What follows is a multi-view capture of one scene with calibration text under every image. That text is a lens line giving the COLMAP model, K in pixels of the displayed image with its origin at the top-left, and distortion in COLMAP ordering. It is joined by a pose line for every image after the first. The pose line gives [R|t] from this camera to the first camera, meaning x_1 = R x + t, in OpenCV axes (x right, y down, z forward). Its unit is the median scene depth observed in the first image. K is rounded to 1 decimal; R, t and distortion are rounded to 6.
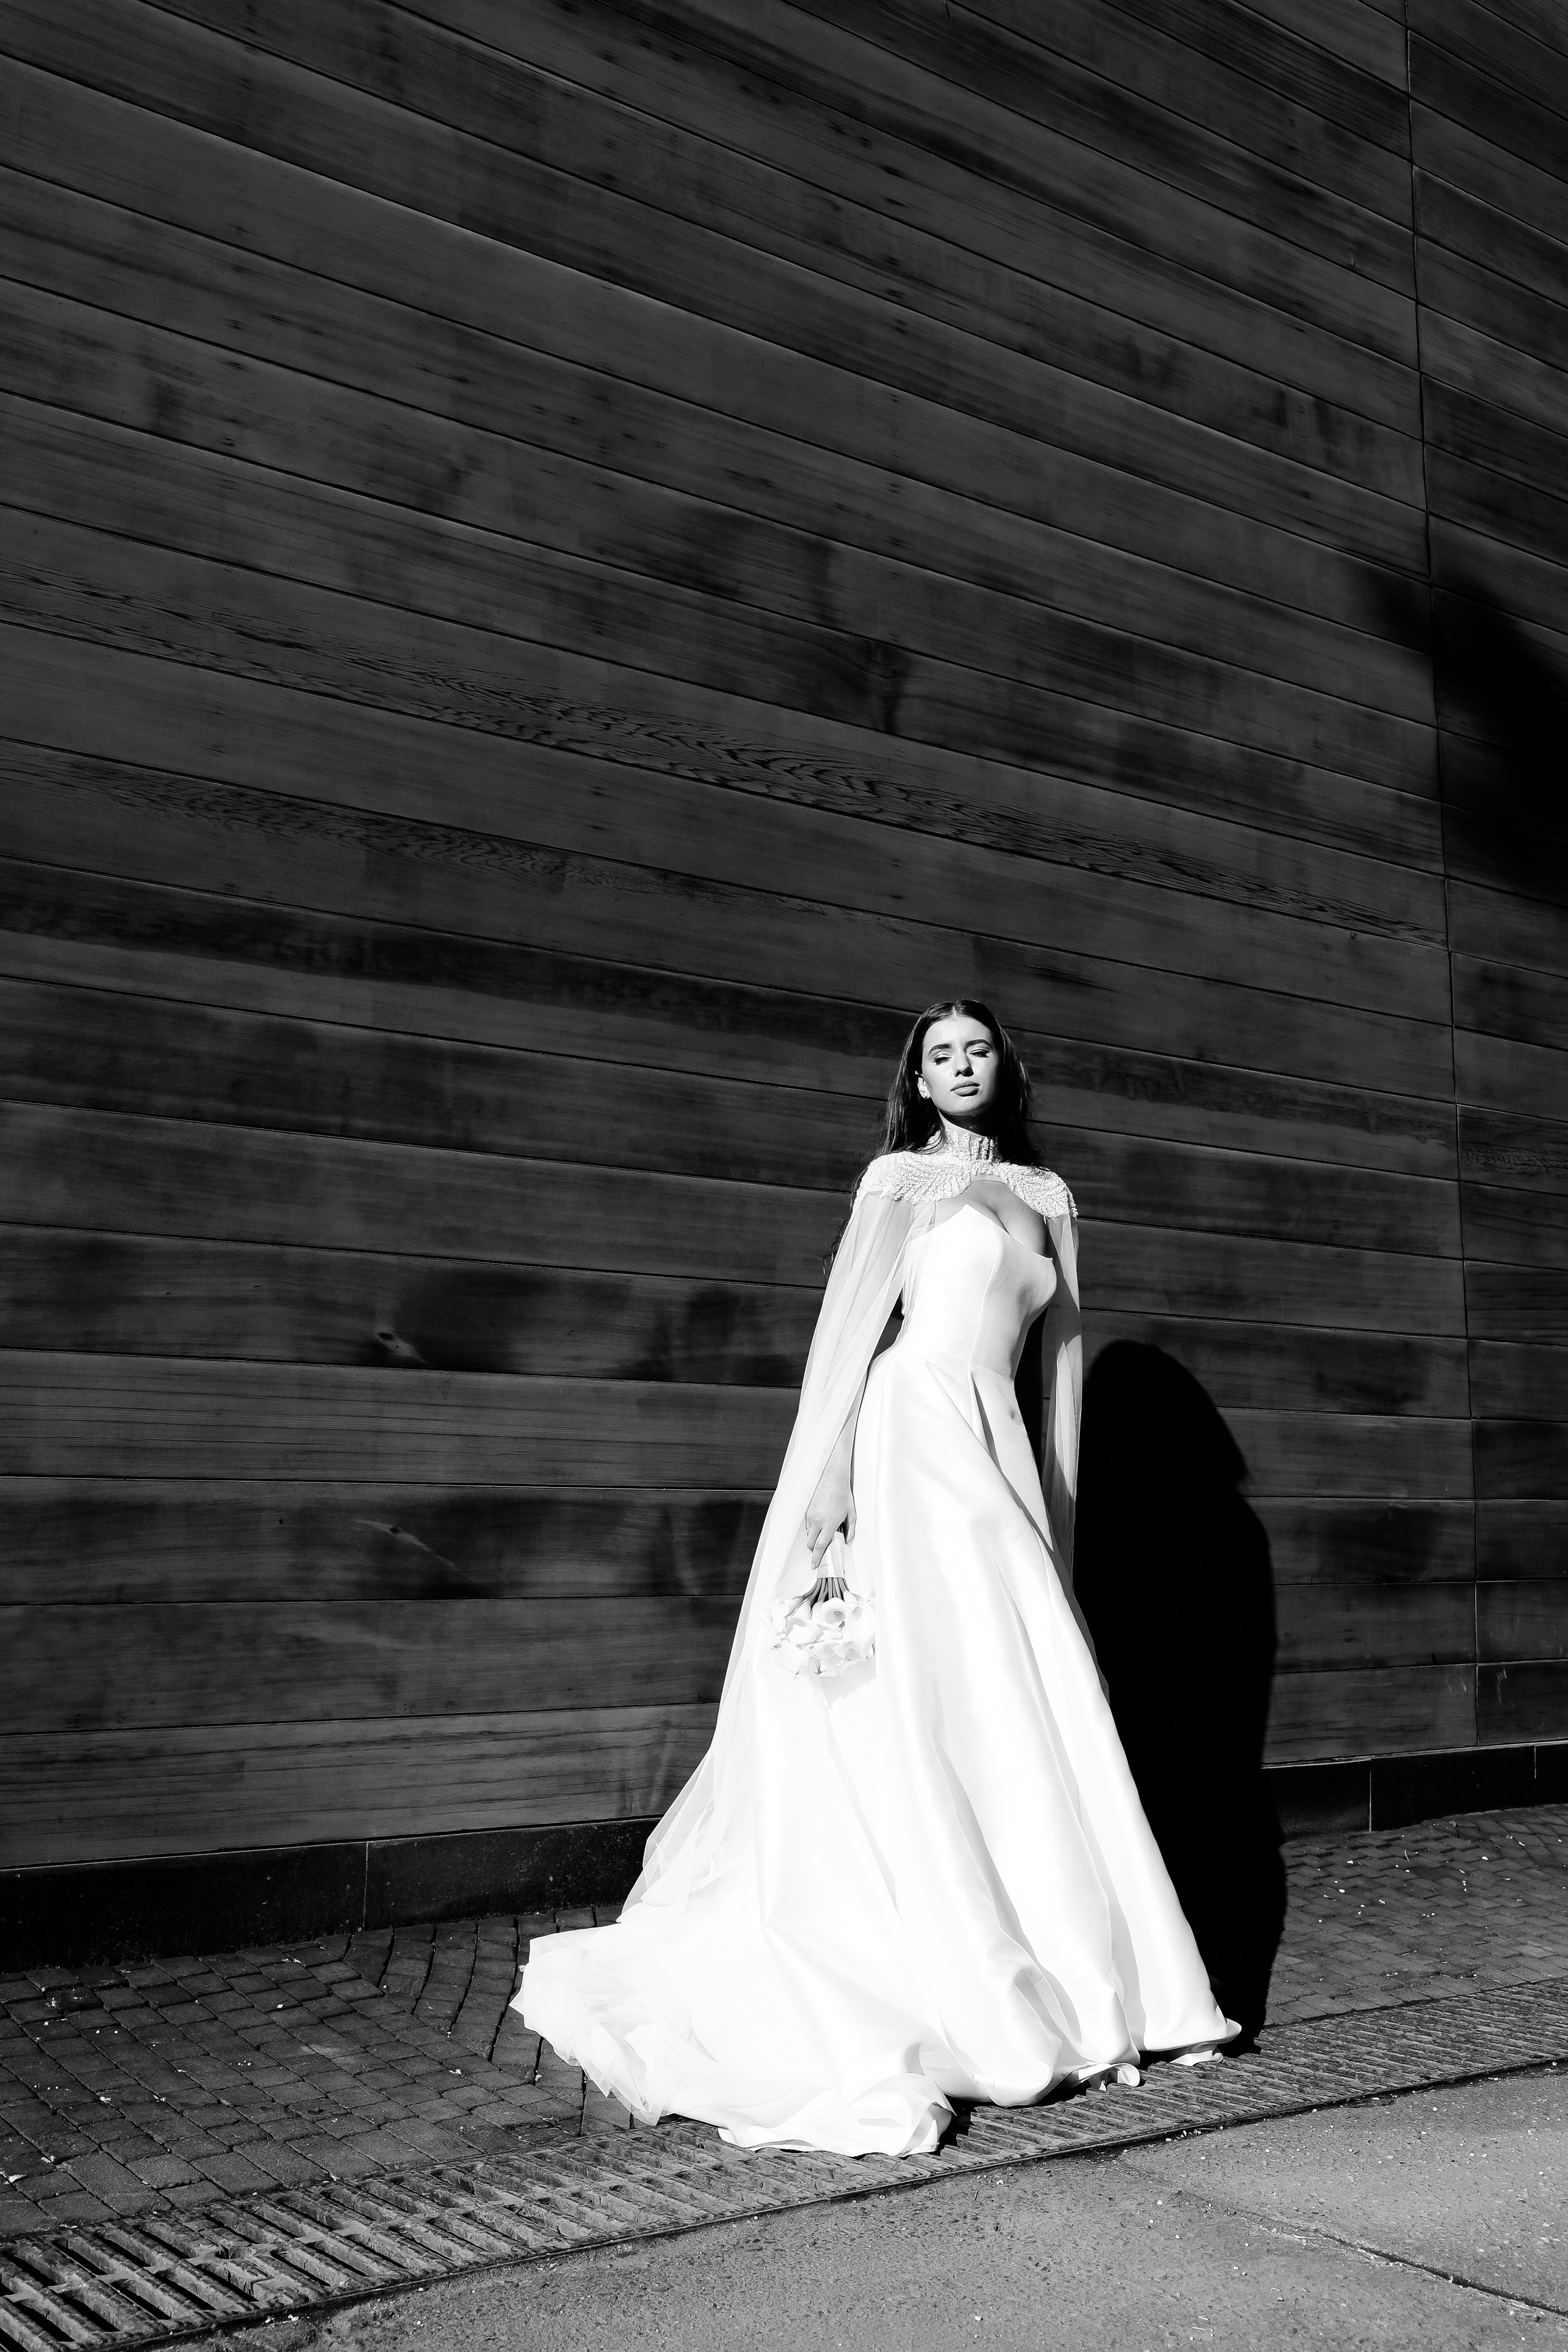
lens RADIAL K [[2308.9, 0, 795.1], [0, 2308.9, 1200.1], [0, 0, 1]] dist [0.004116, 0.000000]
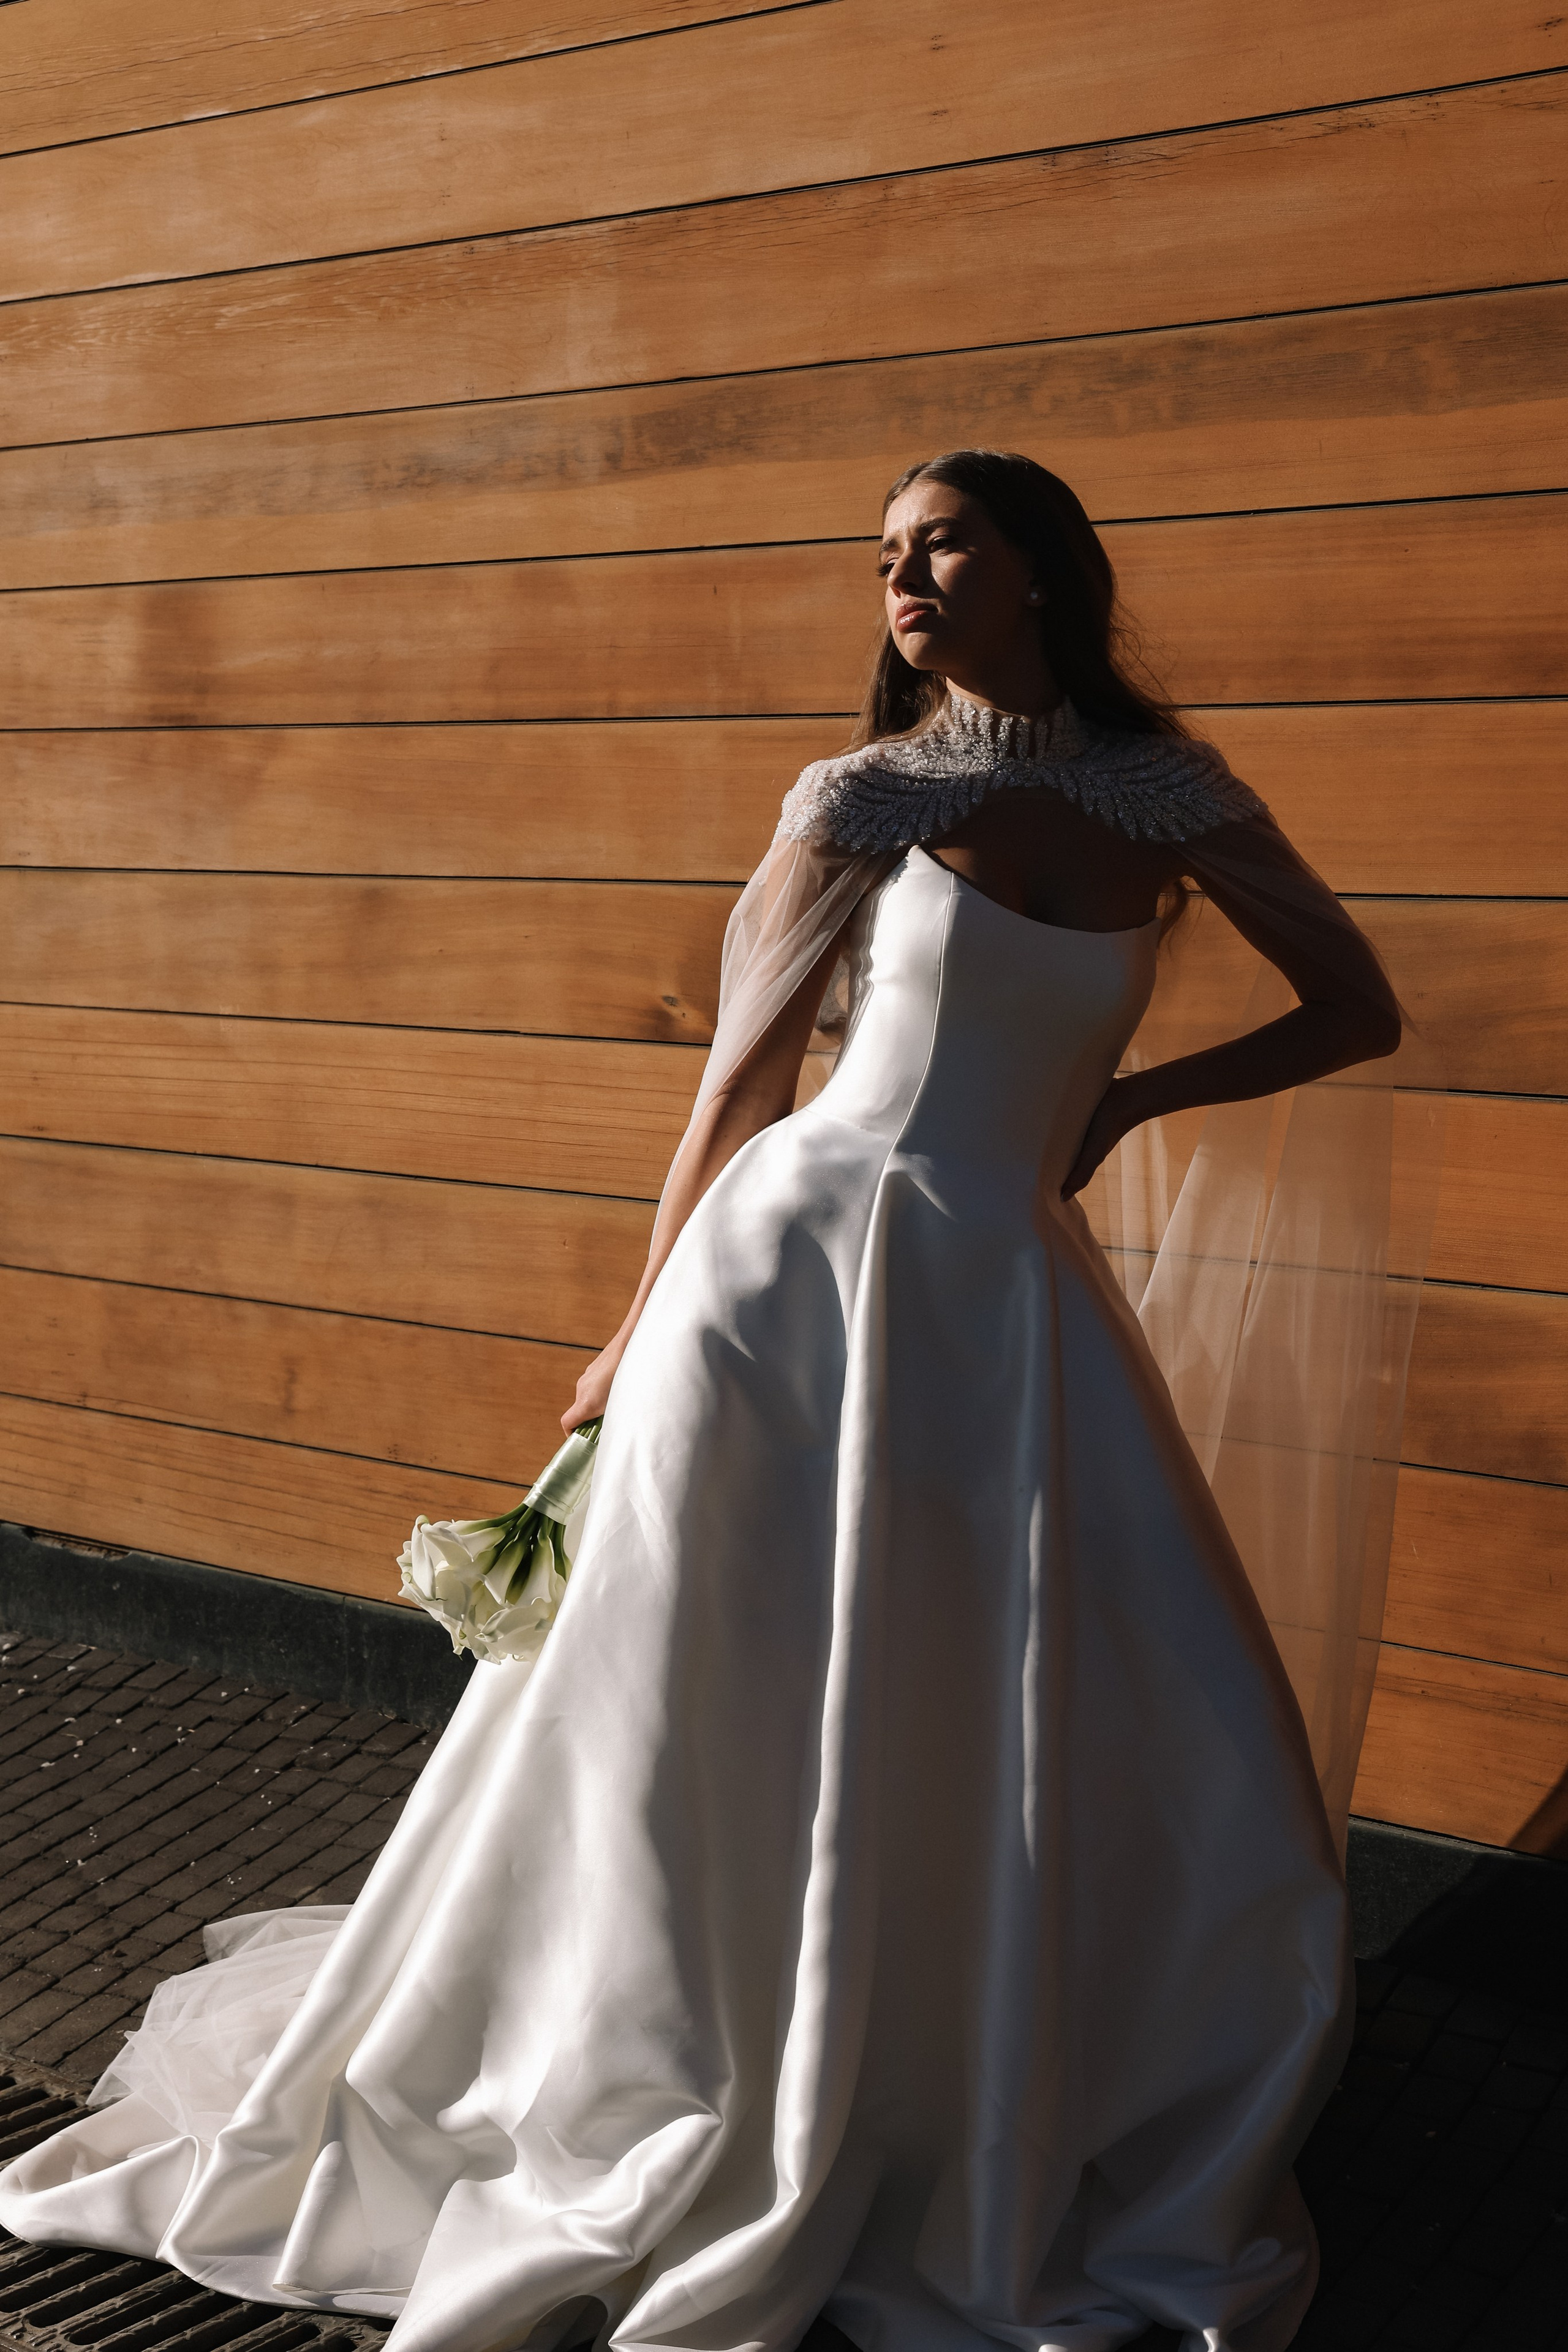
lens RADIAL K [[3301.4, 0, 755.0], [0, 3301.4, 1223.0], [0, 0, 1]] dist [0.092946, 0.000000]
pose [[0.254884, 0.130765, -0.958089, 0.787301], [0.150893, 0.973297, 0.172983, -0.044758], [0.955126, -0.188660, 0.228346, 0.758440]]
